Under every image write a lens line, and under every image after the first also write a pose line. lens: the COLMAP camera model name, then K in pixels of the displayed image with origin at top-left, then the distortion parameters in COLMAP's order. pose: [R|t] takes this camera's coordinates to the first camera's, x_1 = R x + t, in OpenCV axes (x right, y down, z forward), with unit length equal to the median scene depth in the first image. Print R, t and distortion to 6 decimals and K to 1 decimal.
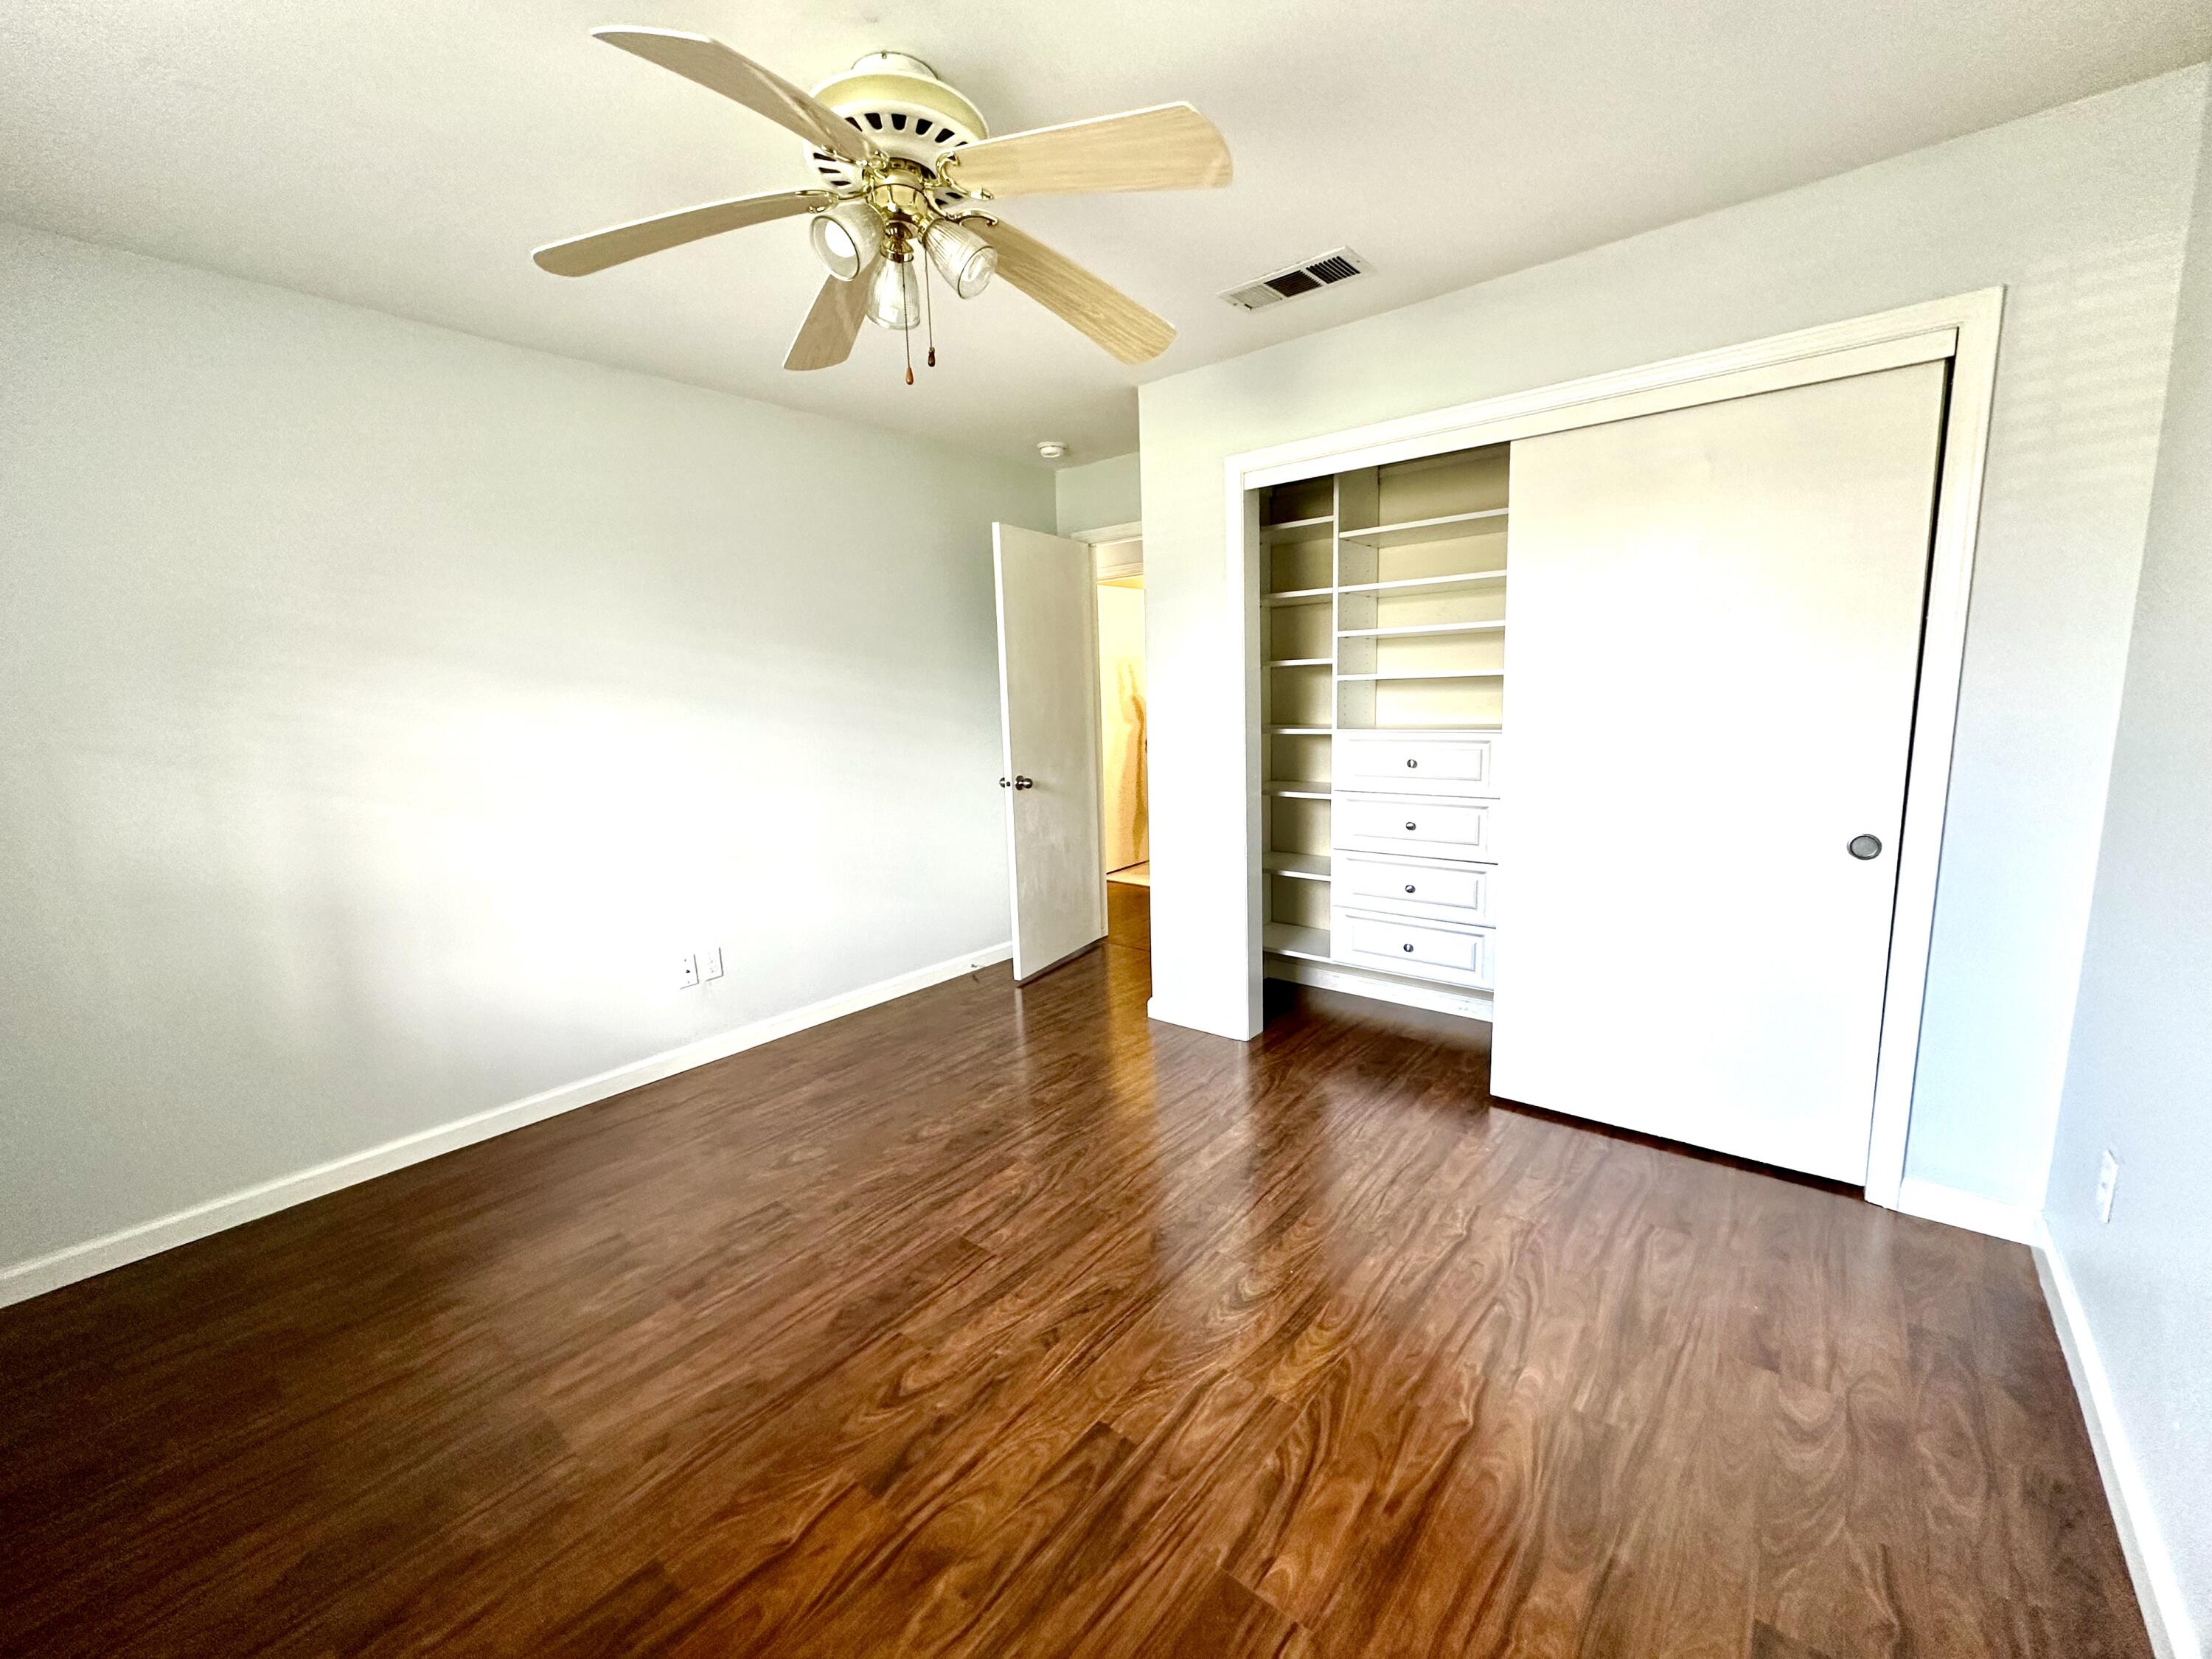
lens RADIAL K [[886.8, 0, 1097.2], [0, 886.8, 825.2], [0, 0, 1]] dist [-0.004754, 0.001208]
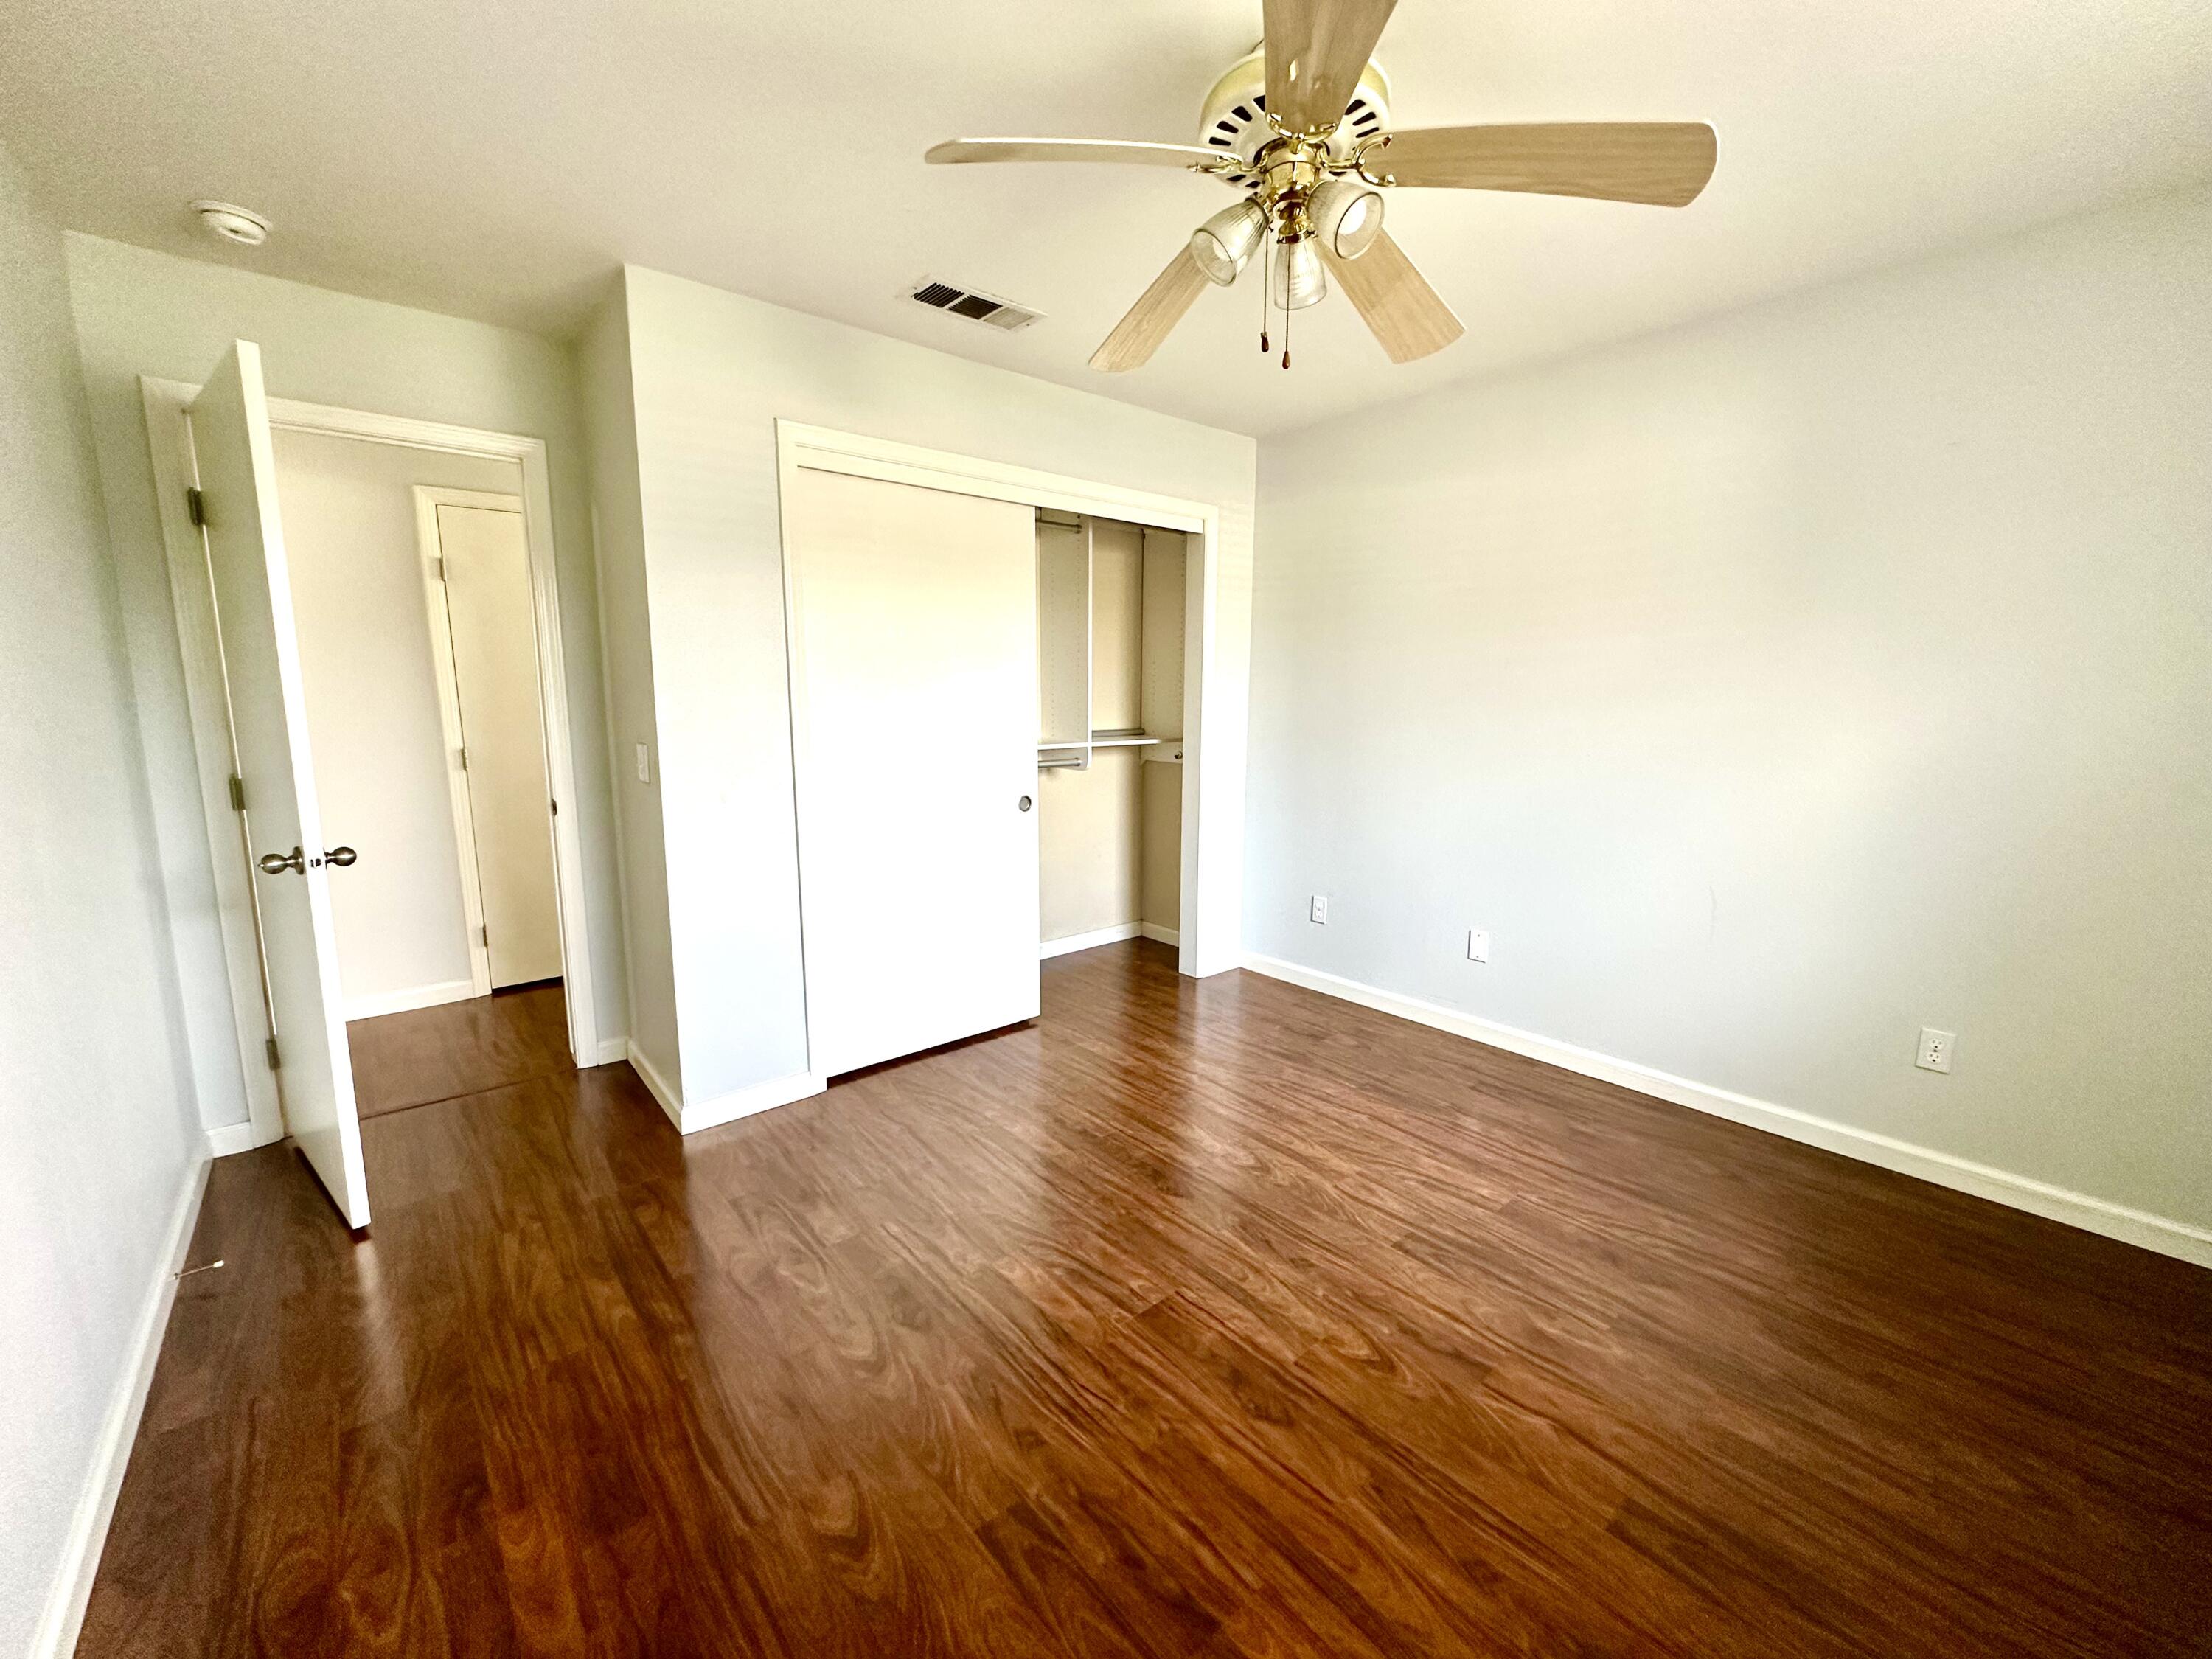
lens RADIAL K [[886.8, 0, 1101.2], [0, 886.8, 841.4], [0, 0, 1]] dist [-0.004754, 0.001208]
pose [[0.160291, -0.131297, 0.978299, -1.174084], [0.138931, 0.984248, 0.109332, -0.116745], [-0.977244, 0.118391, 0.176007, 1.021767]]
